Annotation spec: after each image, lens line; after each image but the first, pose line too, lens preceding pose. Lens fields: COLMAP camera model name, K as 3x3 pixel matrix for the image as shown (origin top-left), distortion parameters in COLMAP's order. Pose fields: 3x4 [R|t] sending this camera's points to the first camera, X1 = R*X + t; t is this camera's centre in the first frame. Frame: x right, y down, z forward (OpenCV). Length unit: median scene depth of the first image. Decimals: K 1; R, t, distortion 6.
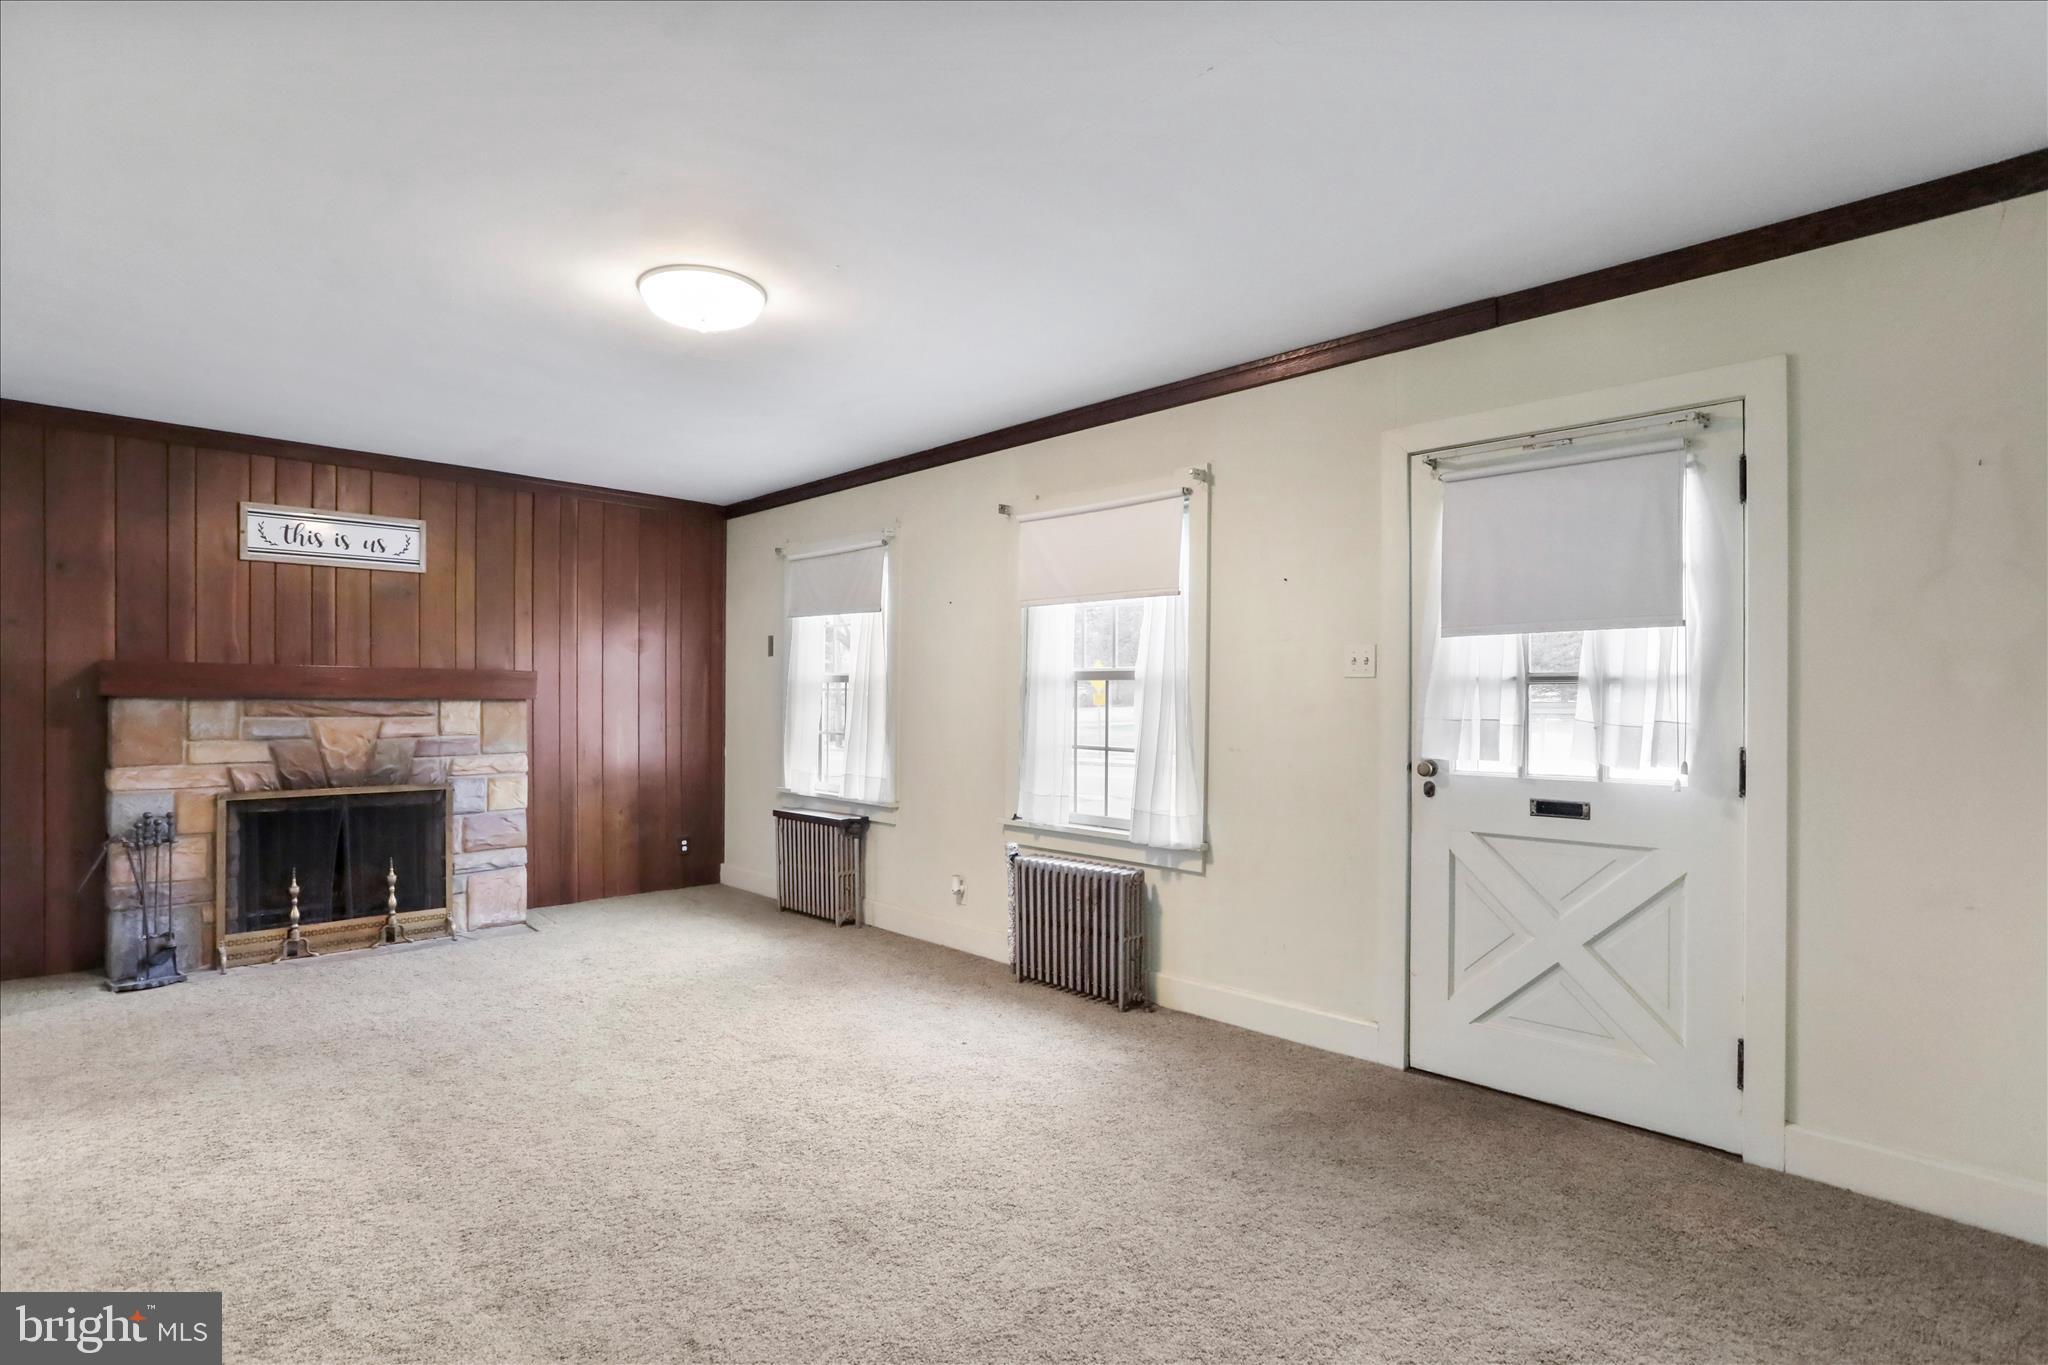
lens RADIAL K [[1024.6, 0, 1024.4], [0, 1024.6, 692.4], [0, 0, 1]] dist [-0.058215, 0.043204]
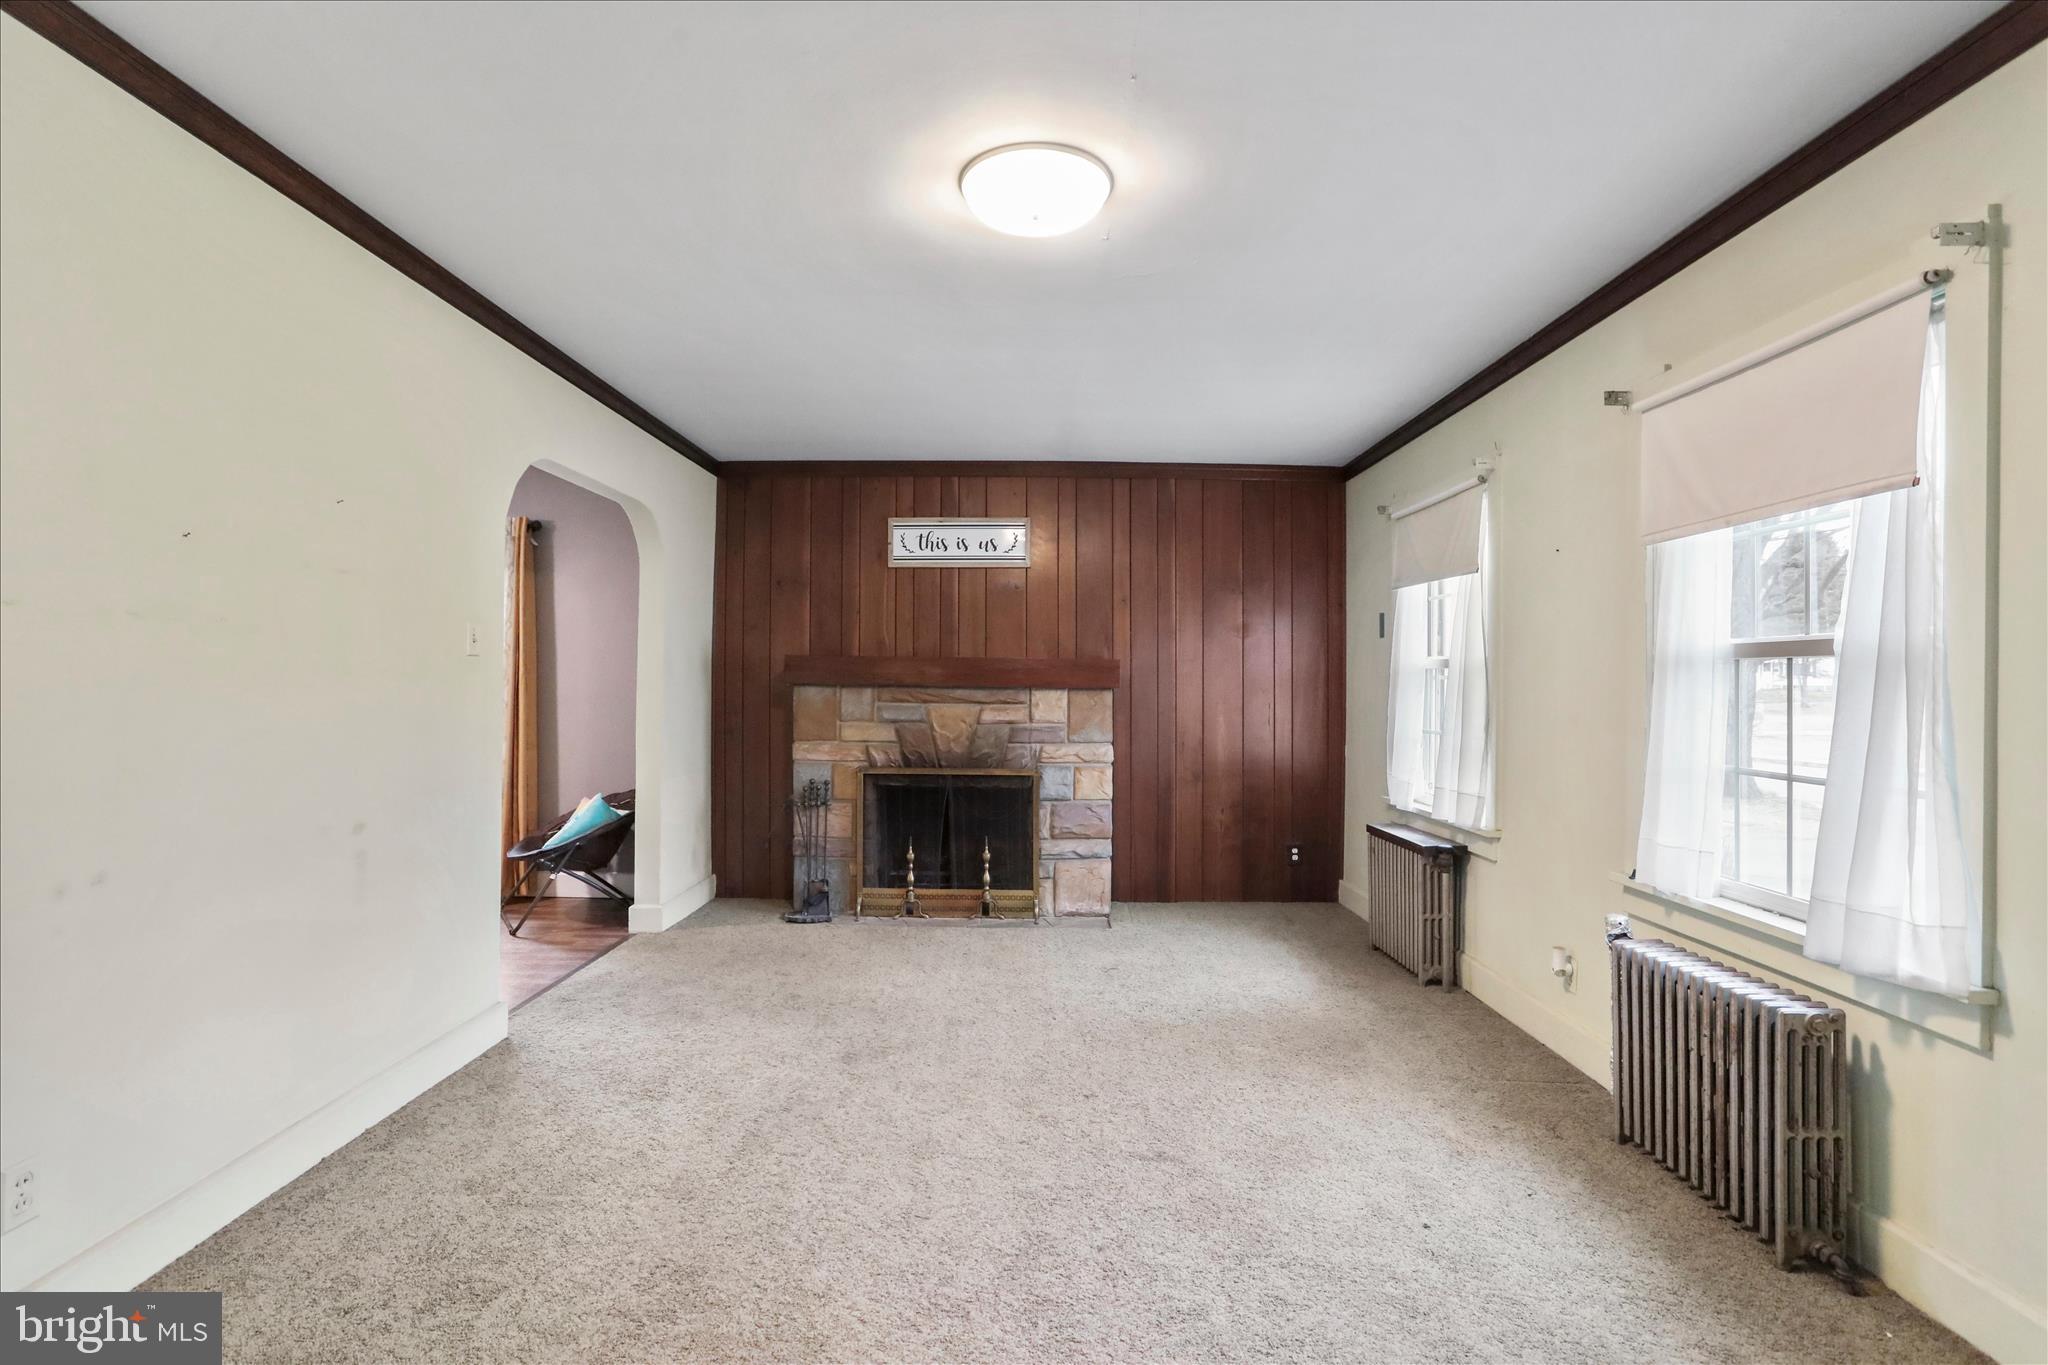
lens RADIAL K [[1003.3, 0, 1023.6], [0, 1003.3, 669.5], [0, 0, 1]] dist [-0.061911, 0.037840]
pose [[0.703567, -0.009287, -0.710568, 0.163180], [-0.001501, 0.999893, -0.014555, 0.003349], [0.710628, 0.011307, 0.703478, 0.303666]]
